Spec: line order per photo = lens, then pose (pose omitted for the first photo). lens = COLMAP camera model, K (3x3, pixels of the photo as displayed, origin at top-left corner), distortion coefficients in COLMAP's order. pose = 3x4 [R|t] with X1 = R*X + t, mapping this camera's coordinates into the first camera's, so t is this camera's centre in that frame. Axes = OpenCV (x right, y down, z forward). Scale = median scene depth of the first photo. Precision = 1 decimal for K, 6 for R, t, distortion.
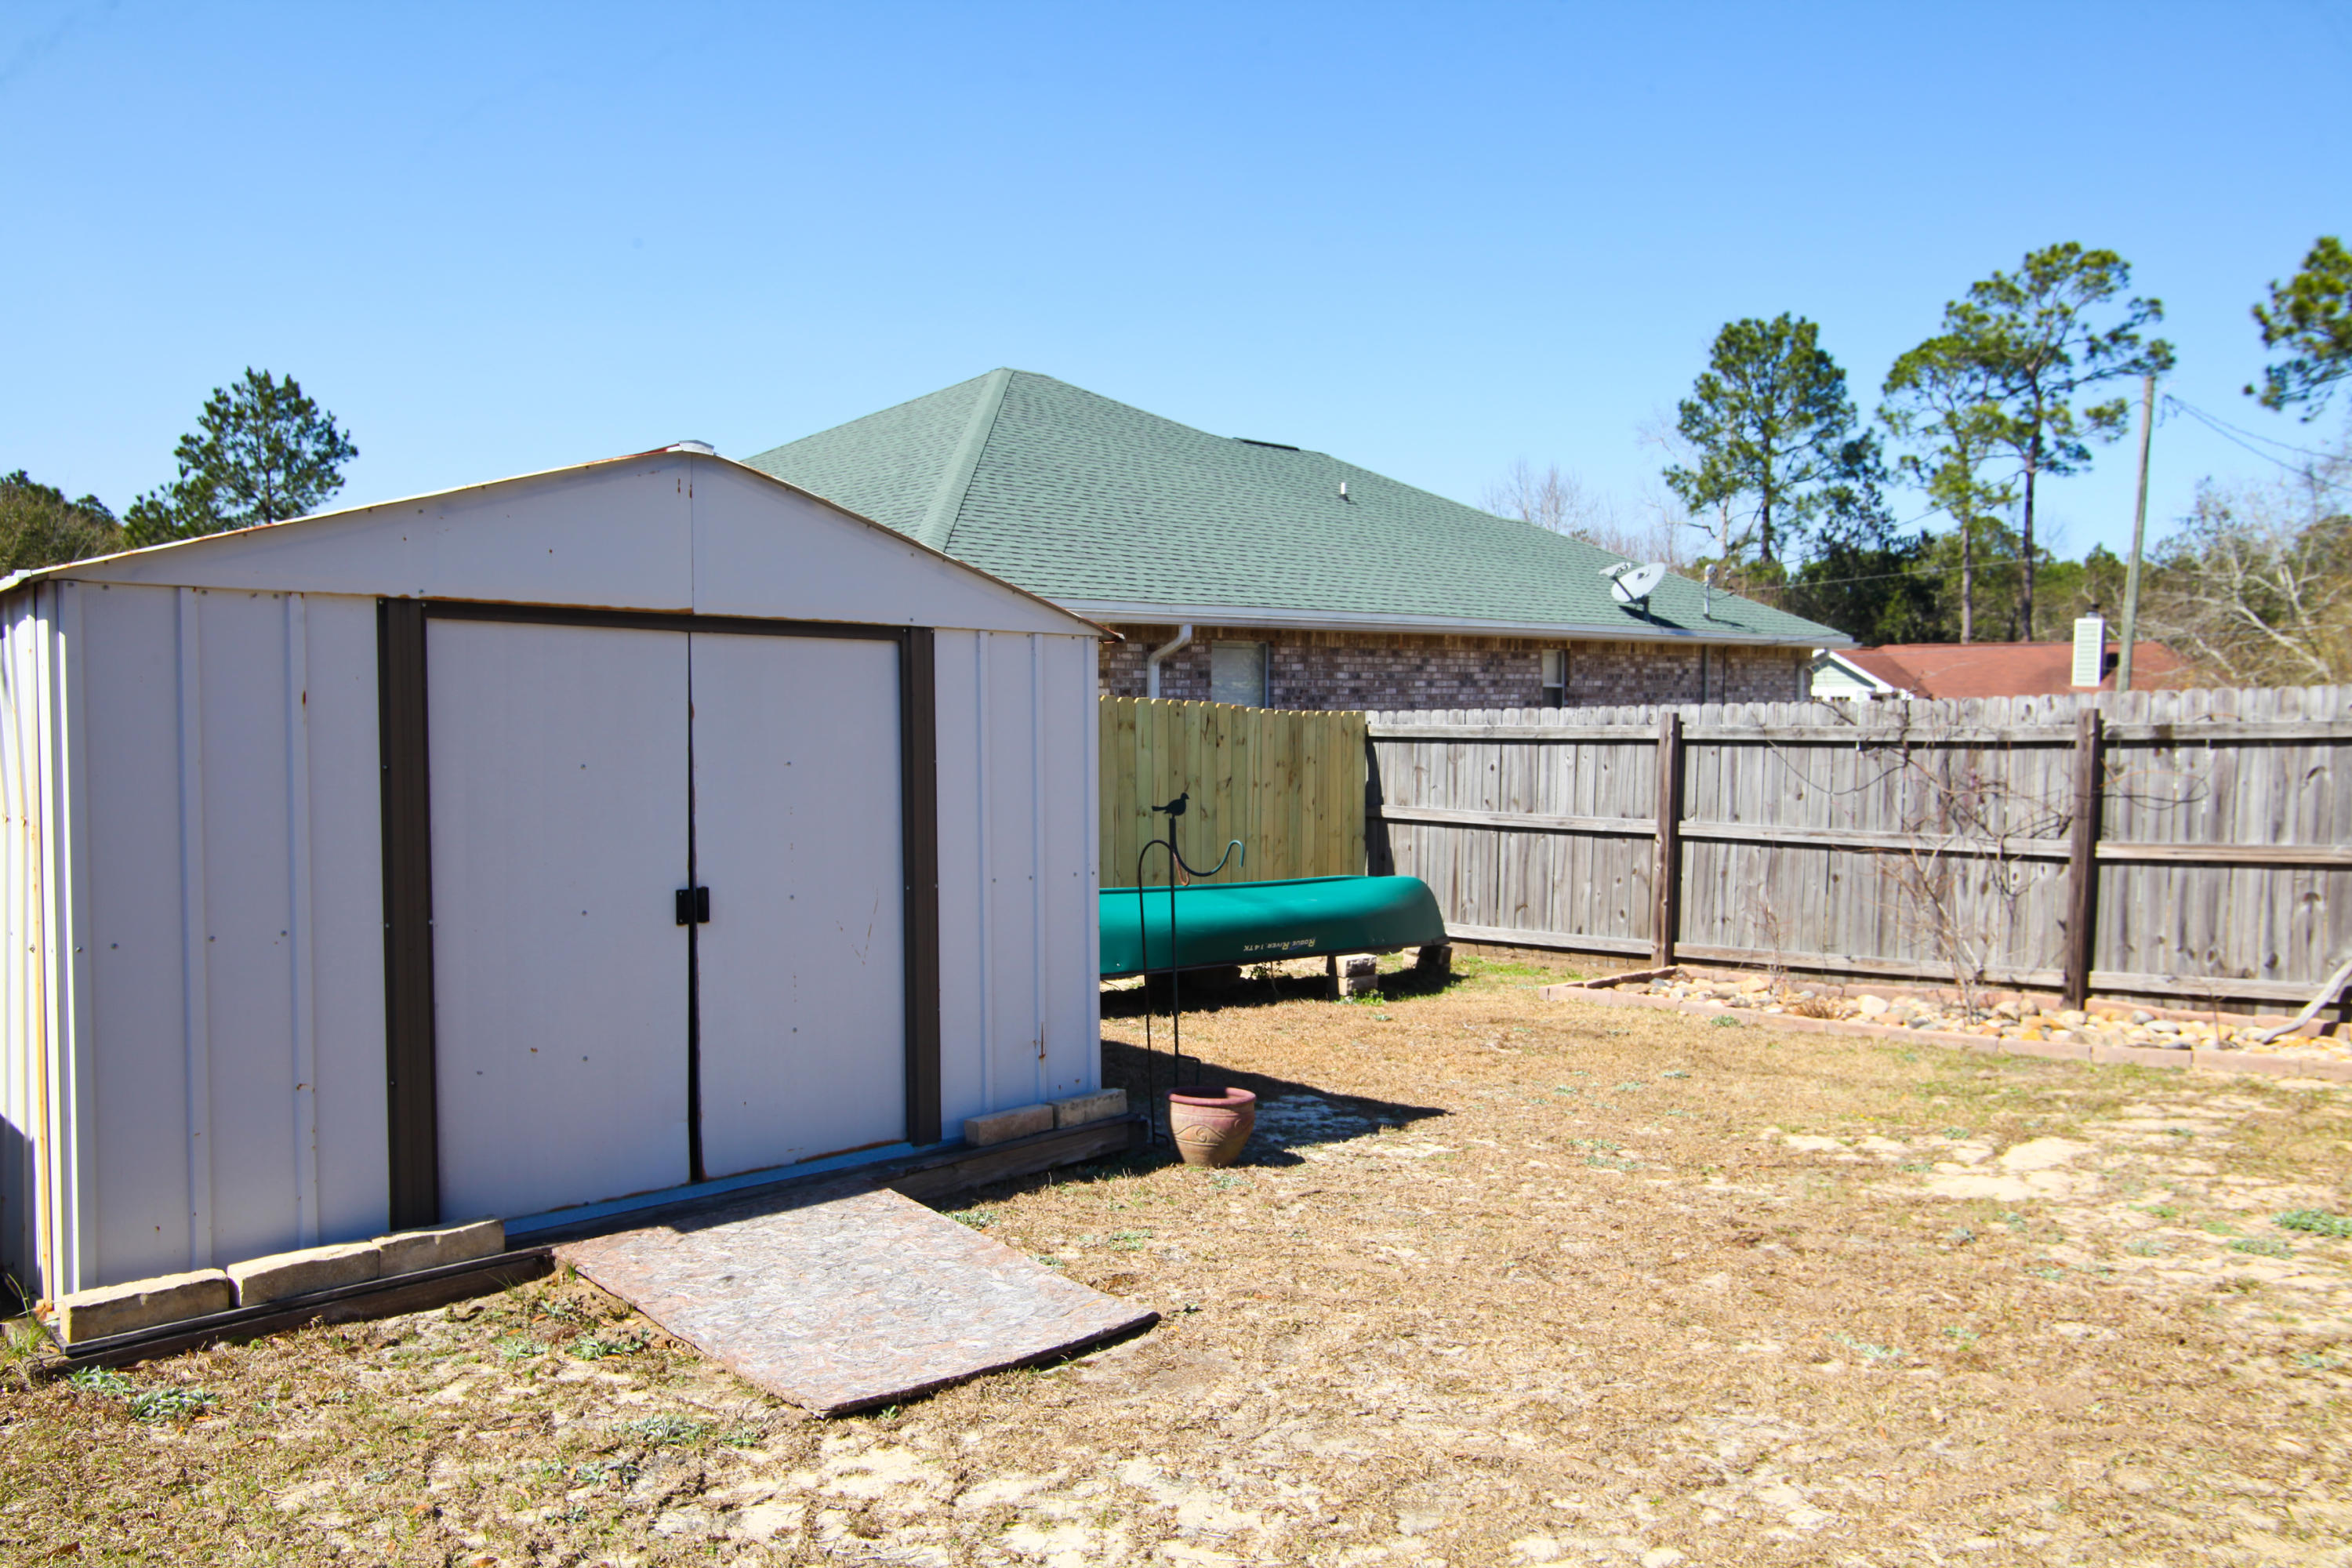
lens RADIAL K [[1693.1, 0, 1172.6], [0, 1693.1, 788.8], [0, 0, 1]] dist [0.003449, 0.001080]
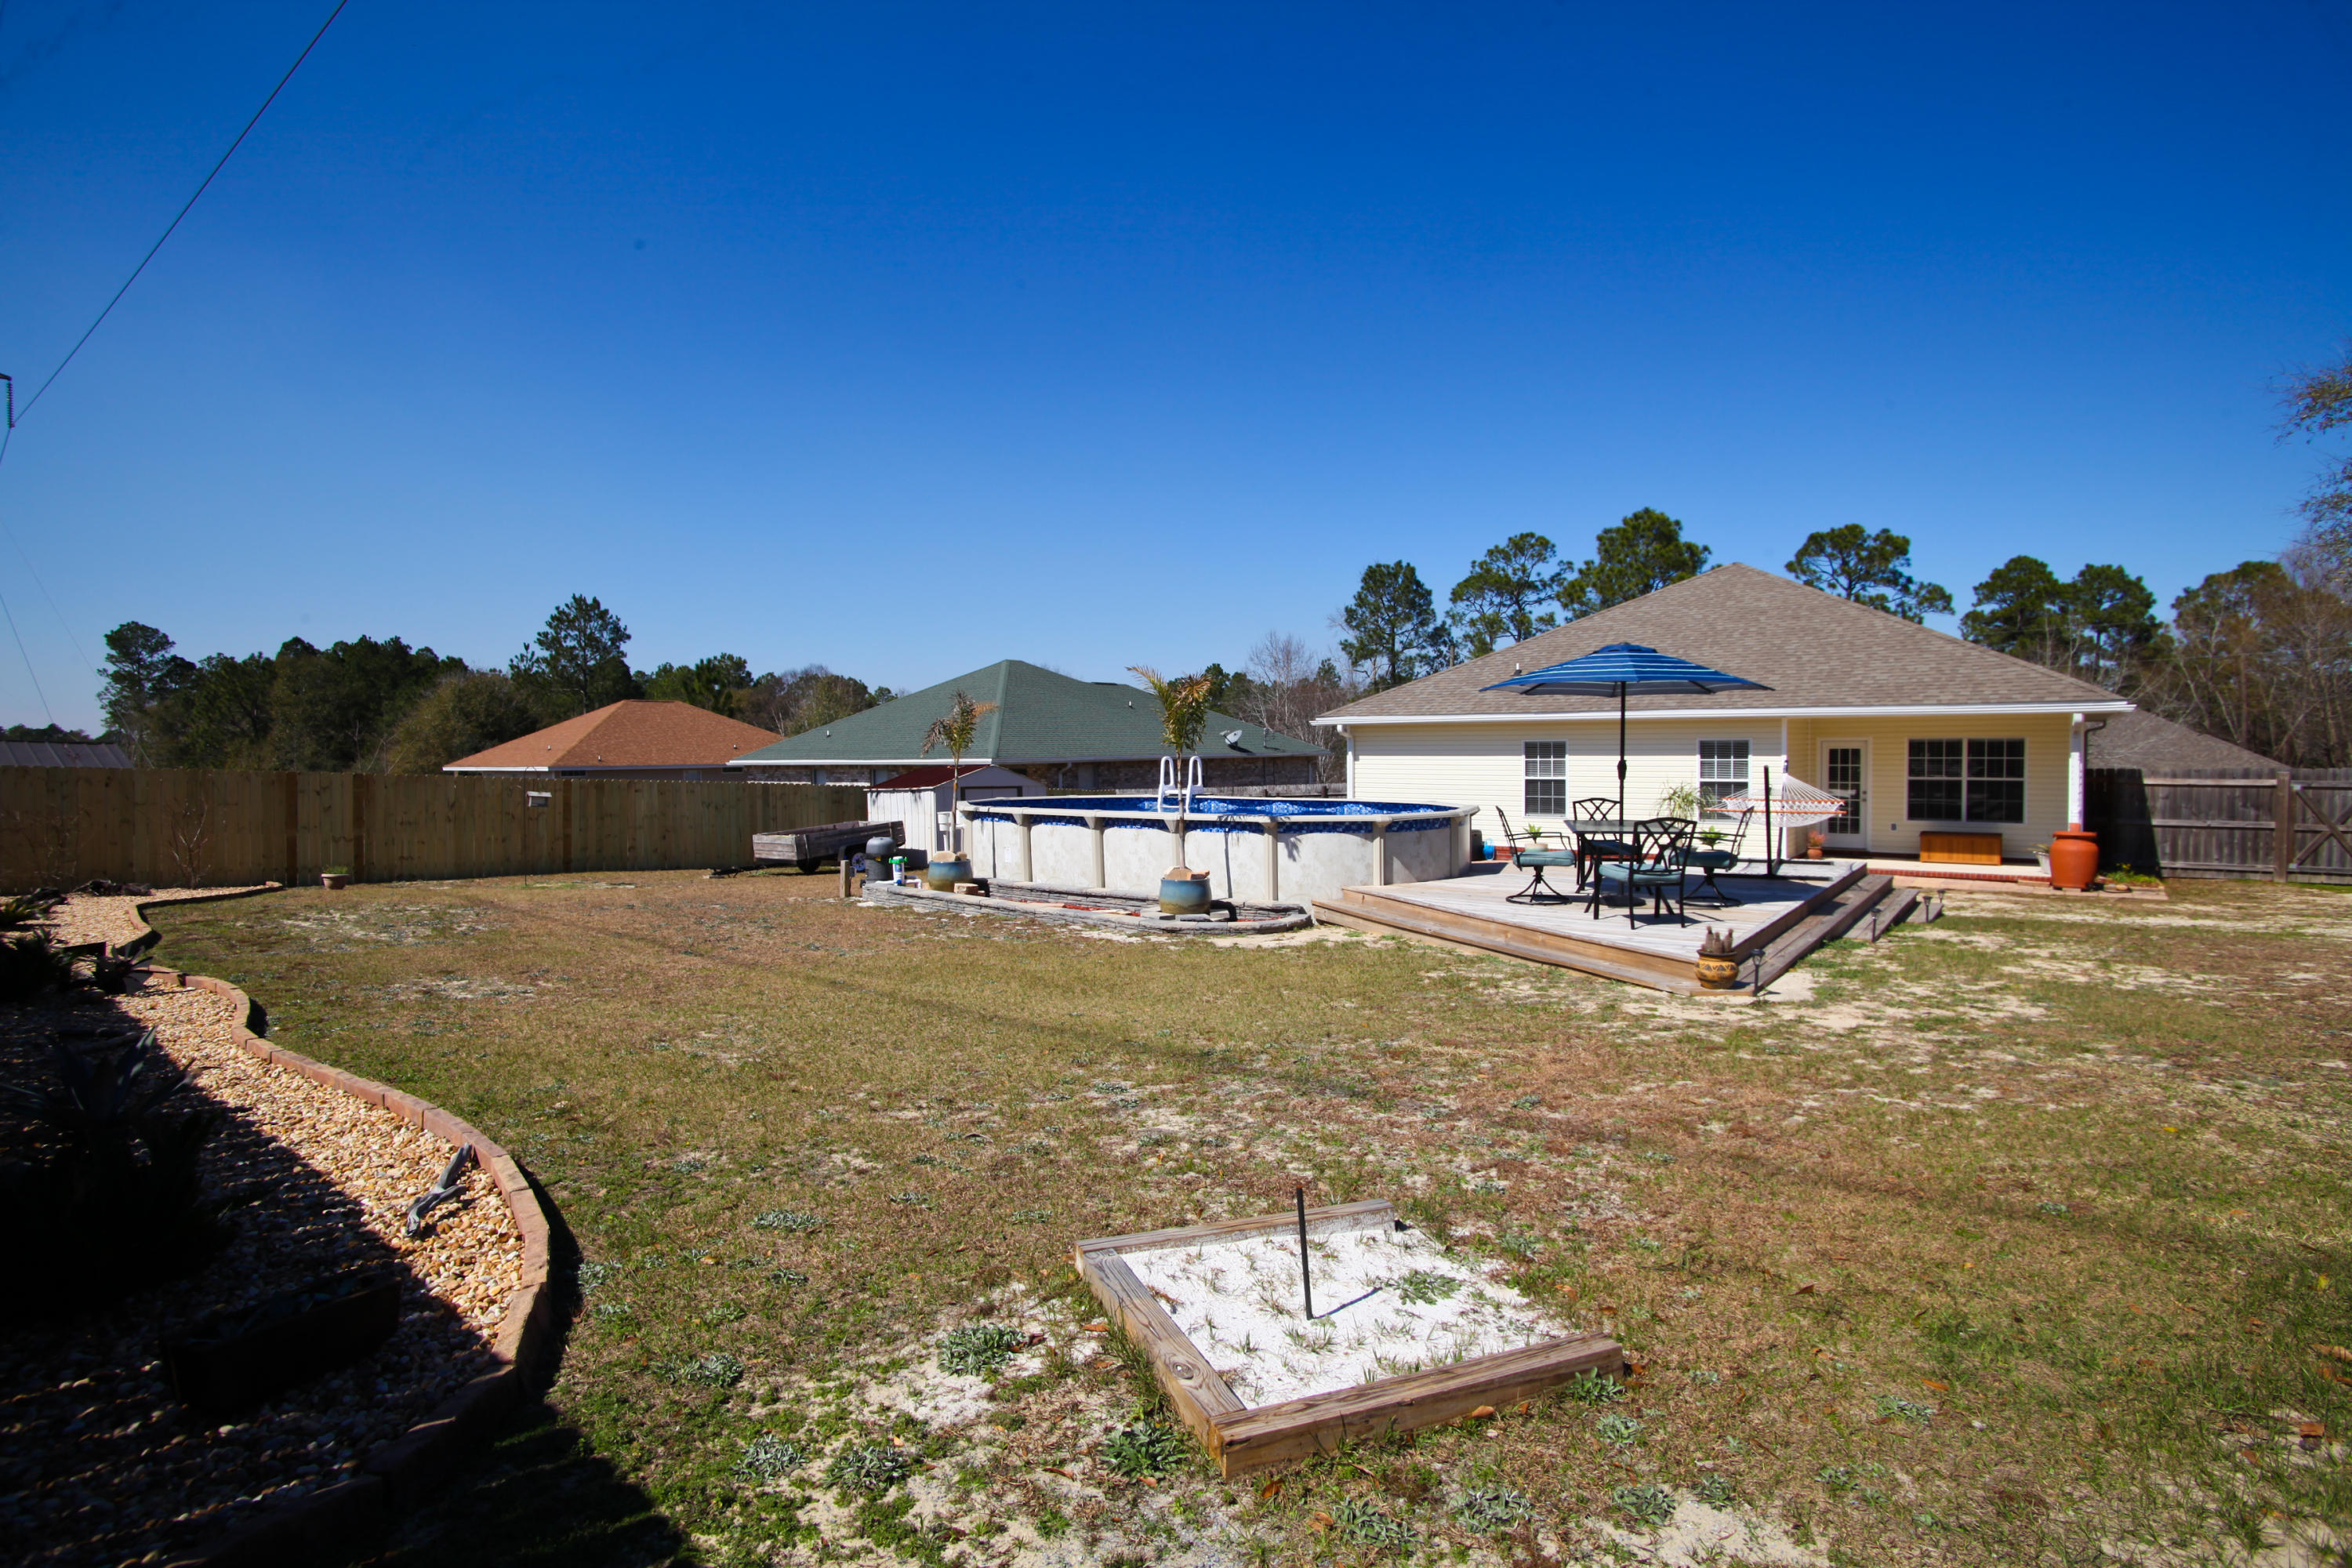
lens RADIAL K [[1164.2, 0, 1175.8], [0, 1164.2, 785.3], [0, 0, 1]] dist [-0.006880, -0.001089]
pose [[0.997208, -0.014024, 0.073344, 0.011242], [0.015967, 0.999535, -0.025971, 0.002276], [-0.072946, 0.027070, 0.996968, -0.301018]]
